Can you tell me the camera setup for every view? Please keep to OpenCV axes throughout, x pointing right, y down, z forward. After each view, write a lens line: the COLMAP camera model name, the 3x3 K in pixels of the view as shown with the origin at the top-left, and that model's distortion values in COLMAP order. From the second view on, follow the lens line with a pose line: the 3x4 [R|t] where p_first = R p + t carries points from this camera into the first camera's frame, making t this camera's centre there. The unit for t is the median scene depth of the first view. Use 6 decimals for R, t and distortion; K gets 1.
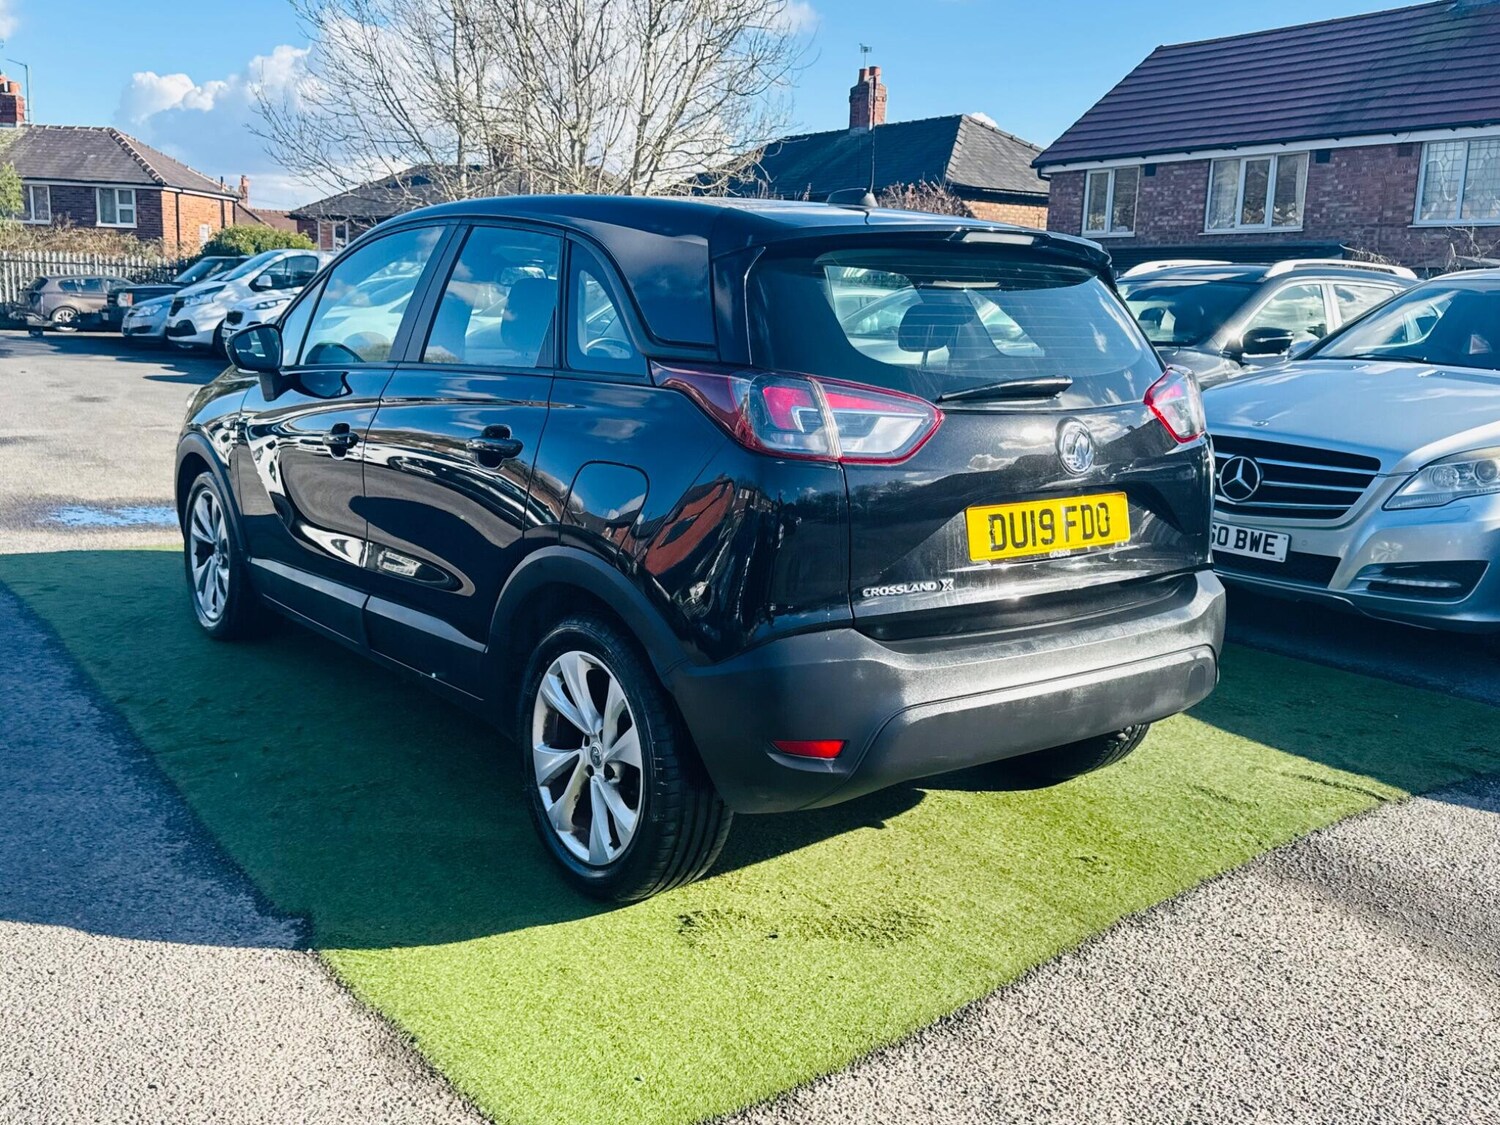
lens RADIAL K [[1361.0, 0, 734.3], [0, 1361.0, 524.5], [0, 0, 1]] dist [0.025252, 0.000000]
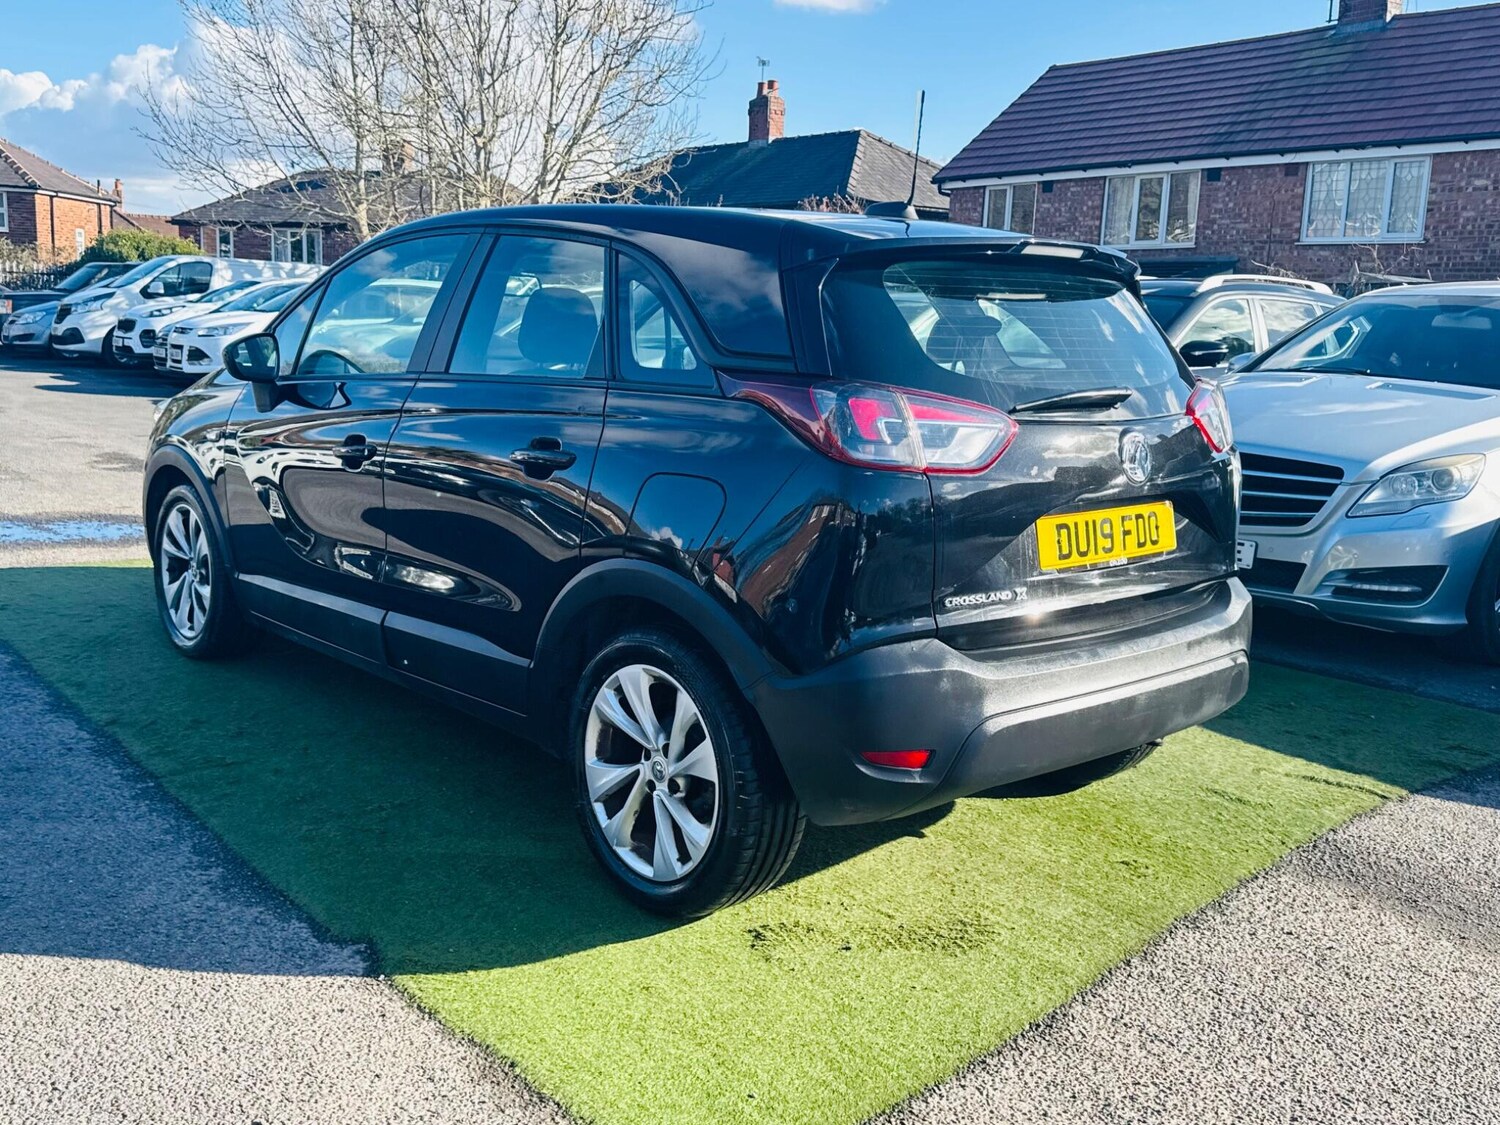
lens RADIAL K [[1361.0, 0, 730.3], [0, 1361.0, 530.4], [0, 0, 1]] dist [0.025252, 0.000000]
pose [[0.996914, -0.006727, 0.078214, -0.096423], [0.007017, 0.999969, -0.003431, -0.000591], [-0.078188, 0.003969, 0.996931, 0.007388]]
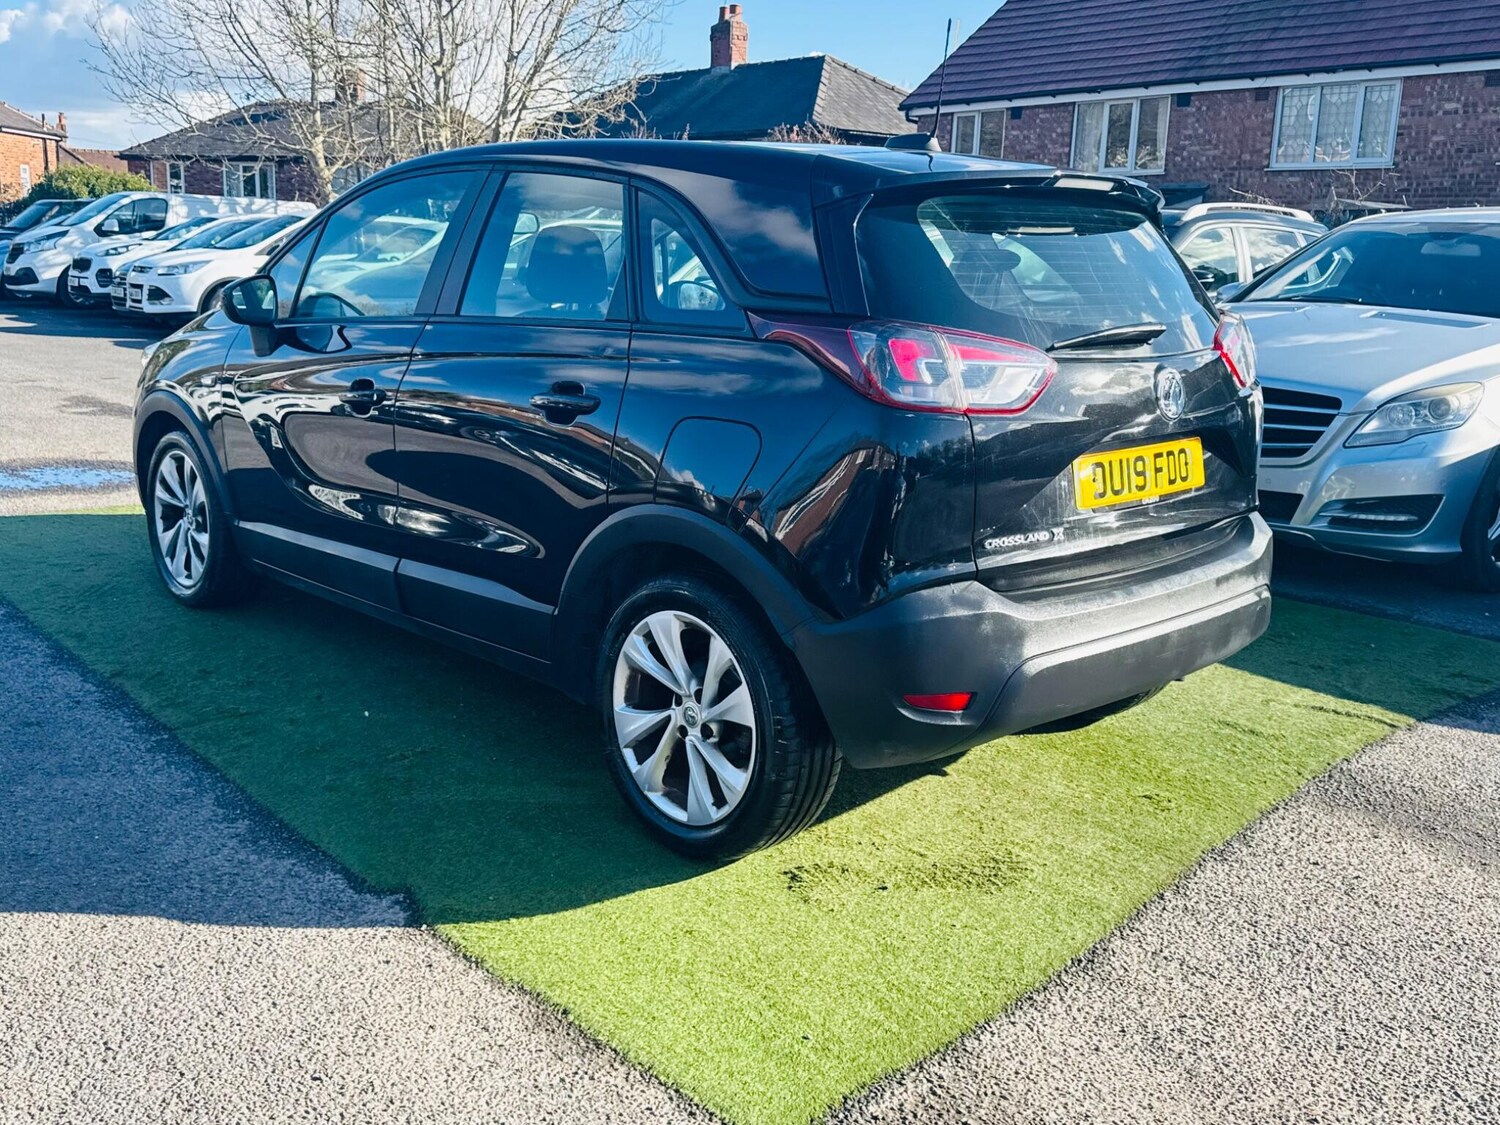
lens RADIAL K [[1361.0, 0, 726.0], [0, 1361.0, 532.4], [0, 0, 1]] dist [0.025252, 0.000000]
pose [[0.994567, -0.025462, 0.100933, -0.132035], [0.020845, 0.998699, 0.046537, -0.005973], [-0.101986, -0.044180, 0.993804, 0.019993]]
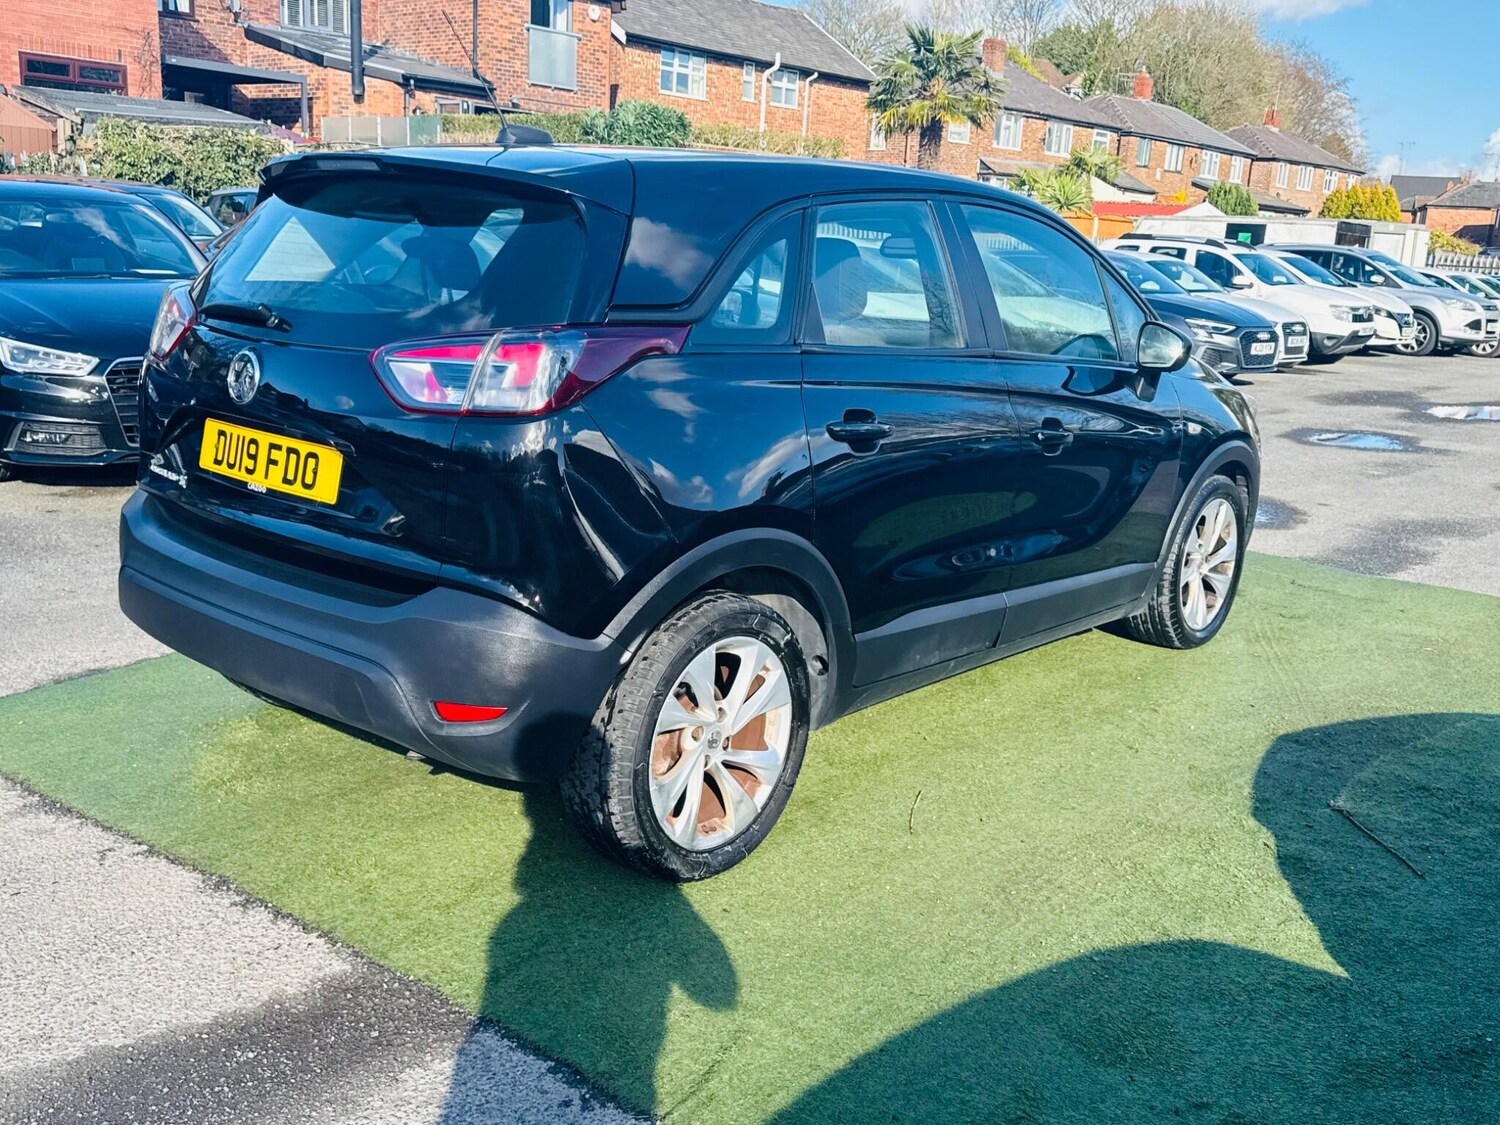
lens RADIAL K [[1361.0, 0, 754.3], [0, 1361.0, 578.9], [0, 0, 1]] dist [0.025252, 0.000000]
pose [[0.221288, 0.217071, -0.950743, 0.945059], [-0.207945, 0.962994, 0.171468, -0.117654], [0.952780, 0.159758, 0.258238, 0.825397]]
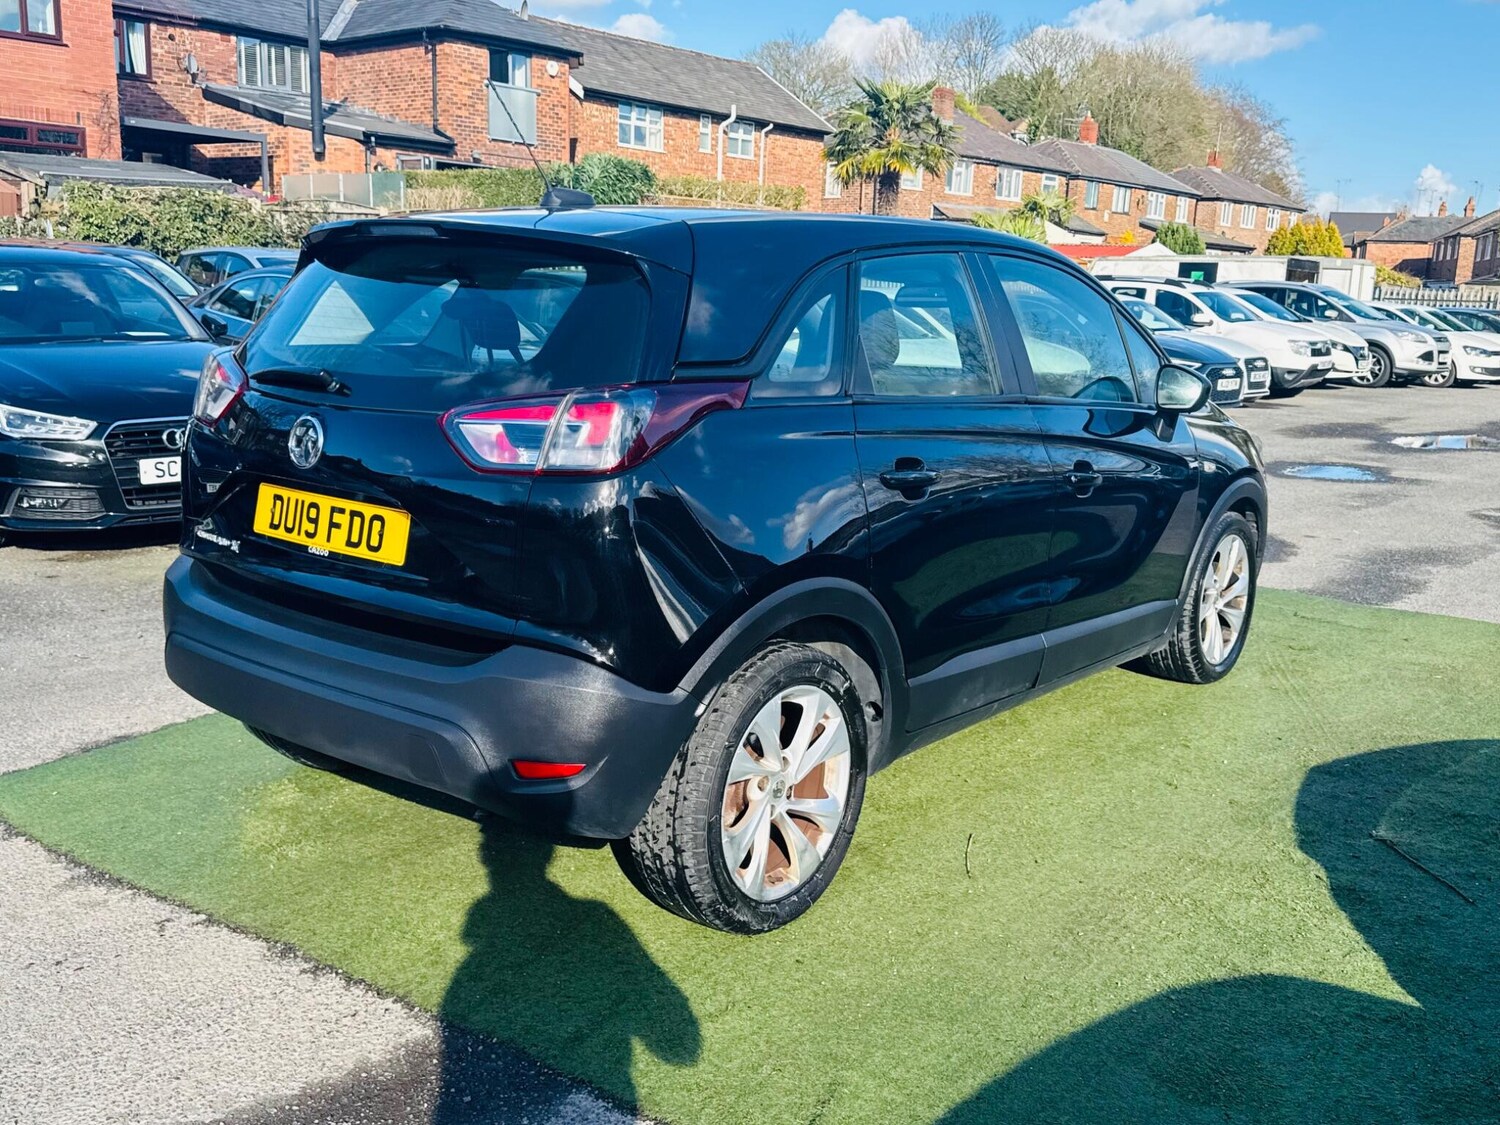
lens RADIAL K [[1361.0, 0, 755.0], [0, 1361.0, 575.8], [0, 0, 1]] dist [0.025252, 0.000000]
pose [[0.253771, 0.177477, -0.950843, 0.937273], [-0.185609, 0.973690, 0.132204, -0.111088], [0.949289, 0.142936, 0.280036, 0.771726]]
